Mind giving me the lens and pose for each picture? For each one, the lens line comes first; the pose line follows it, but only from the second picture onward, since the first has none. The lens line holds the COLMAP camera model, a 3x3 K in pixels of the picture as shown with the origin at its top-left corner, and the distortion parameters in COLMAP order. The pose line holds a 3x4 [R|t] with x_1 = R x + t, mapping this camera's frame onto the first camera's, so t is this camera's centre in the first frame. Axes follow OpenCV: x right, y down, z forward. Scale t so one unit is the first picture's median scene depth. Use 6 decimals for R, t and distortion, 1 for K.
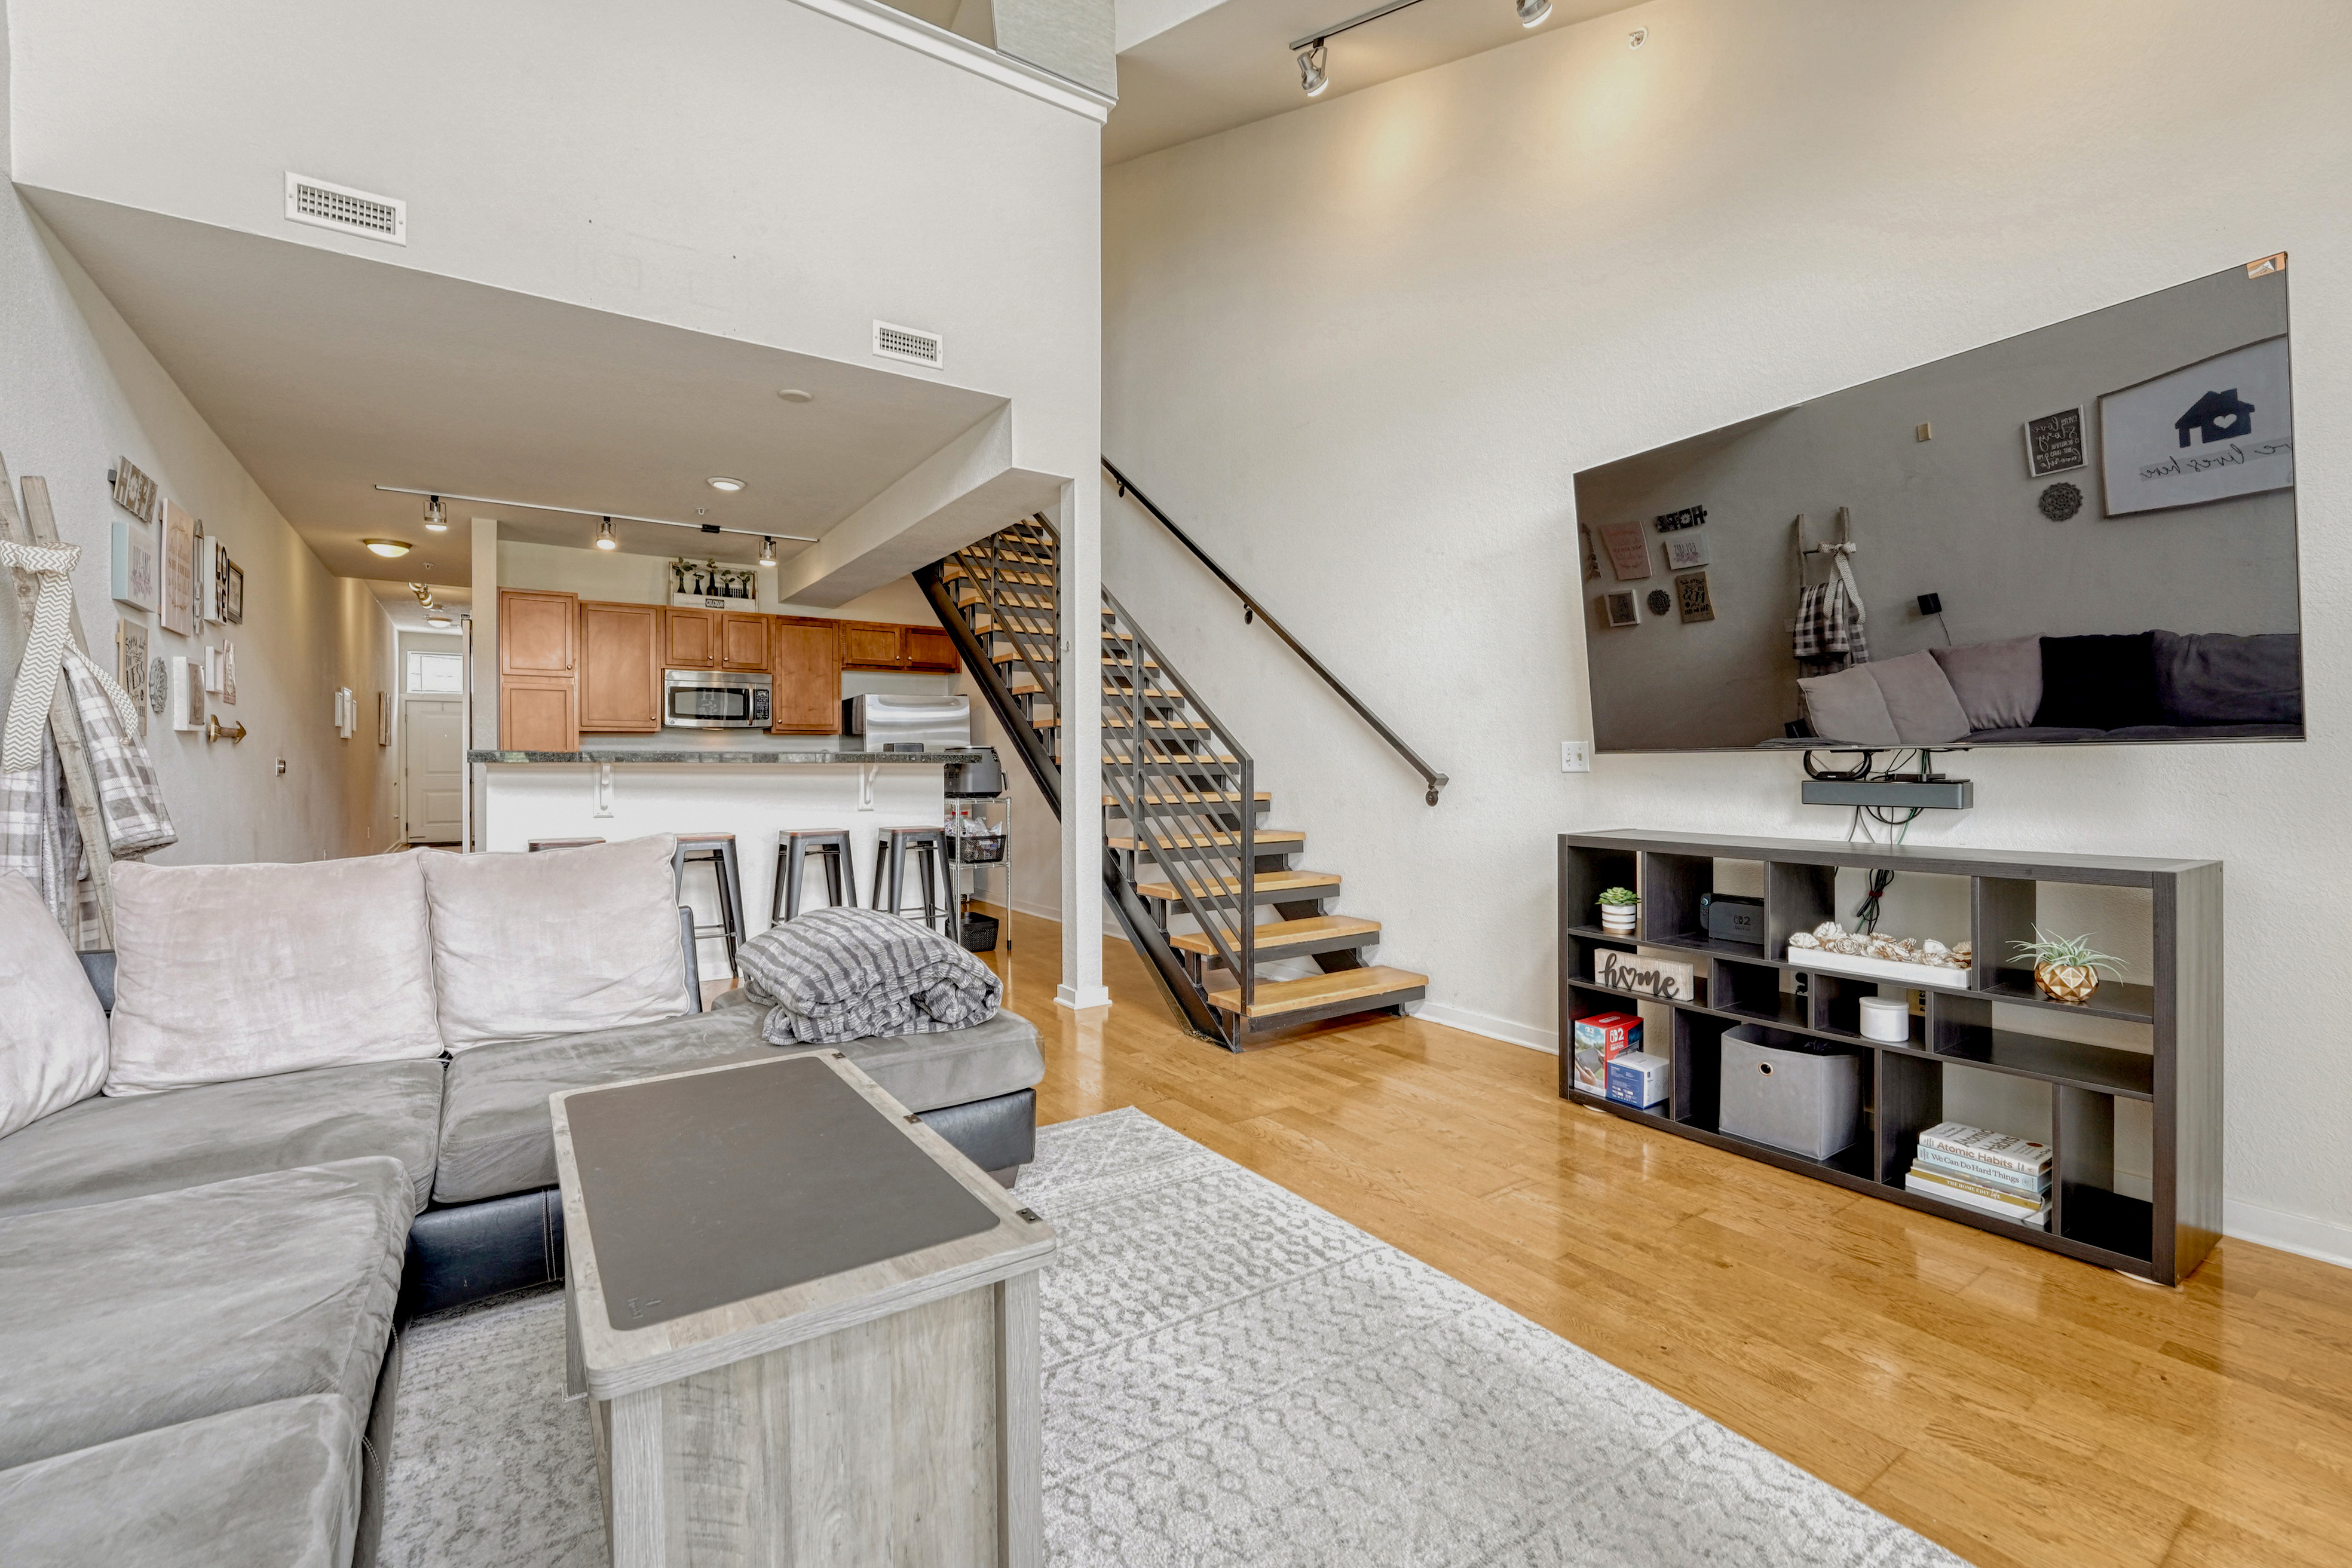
lens RADIAL K [[1001.9, 0, 1173.0], [0, 1001.9, 771.9], [0, 0, 1]] dist [-0.010930, 0.000189]
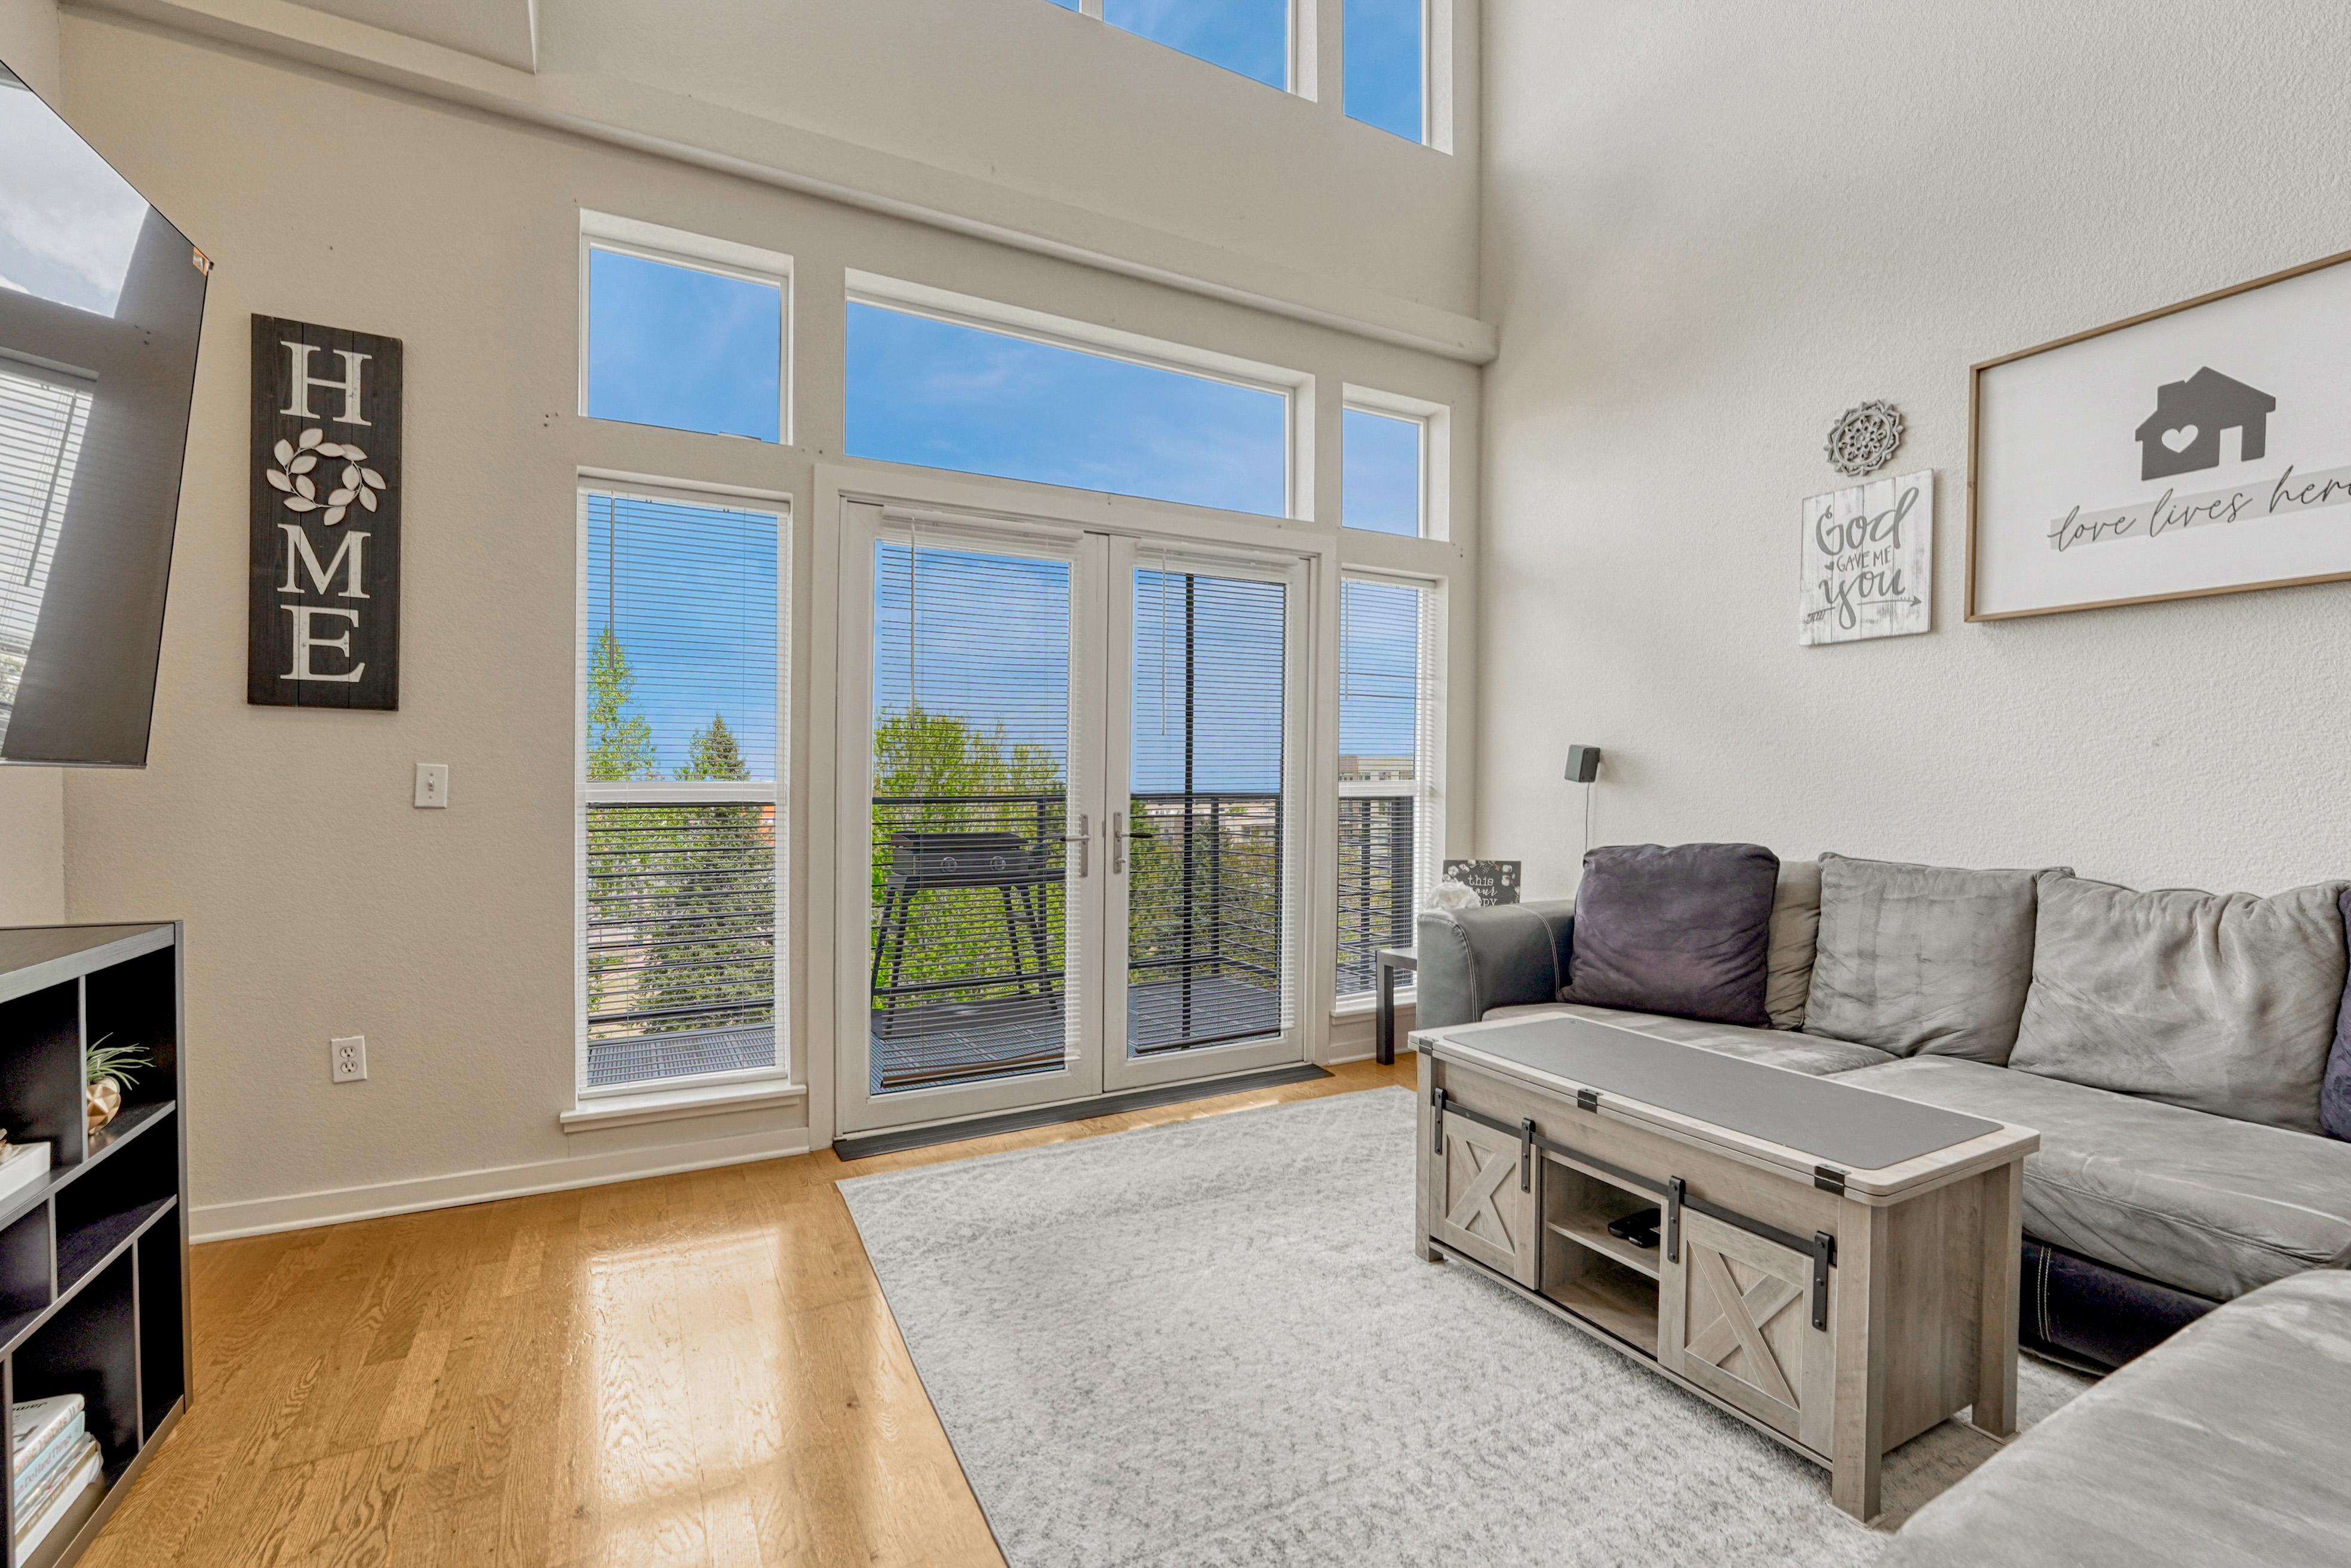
lens RADIAL K [[998.3, 0, 1139.6], [0, 998.3, 797.2], [0, 0, 1]] dist [-0.012112, 0.000017]
pose [[-0.992534, 0.005427, 0.121846, 0.038115], [0.007625, 0.999816, 0.017581, -0.006198], [-0.121728, 0.018379, -0.992393, 0.720185]]
